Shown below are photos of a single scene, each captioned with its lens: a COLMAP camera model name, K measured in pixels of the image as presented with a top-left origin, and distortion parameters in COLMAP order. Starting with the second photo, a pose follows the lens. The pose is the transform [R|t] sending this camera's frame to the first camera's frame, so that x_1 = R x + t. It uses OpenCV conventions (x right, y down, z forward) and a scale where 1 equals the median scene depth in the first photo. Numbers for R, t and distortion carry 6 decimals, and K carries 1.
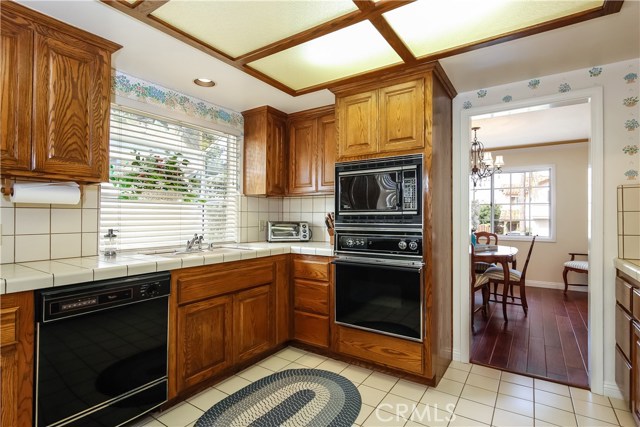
lens RADIAL K [[317.9, 0, 317.9], [0, 317.9, 215.6], [0, 0, 1]] dist [-0.005226, -0.000502]
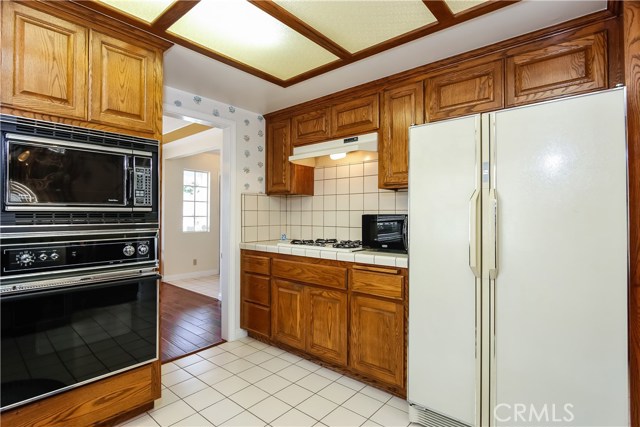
lens RADIAL K [[317.6, 0, 327.8], [0, 317.6, 212.2], [0, 0, 1]] dist [-0.012049, -0.000555]
pose [[0.098170, 0.005385, 0.995155, -0.440783], [-0.006092, 0.999970, -0.004810, -0.000700], [-0.995151, -0.005591, 0.098200, 0.422298]]
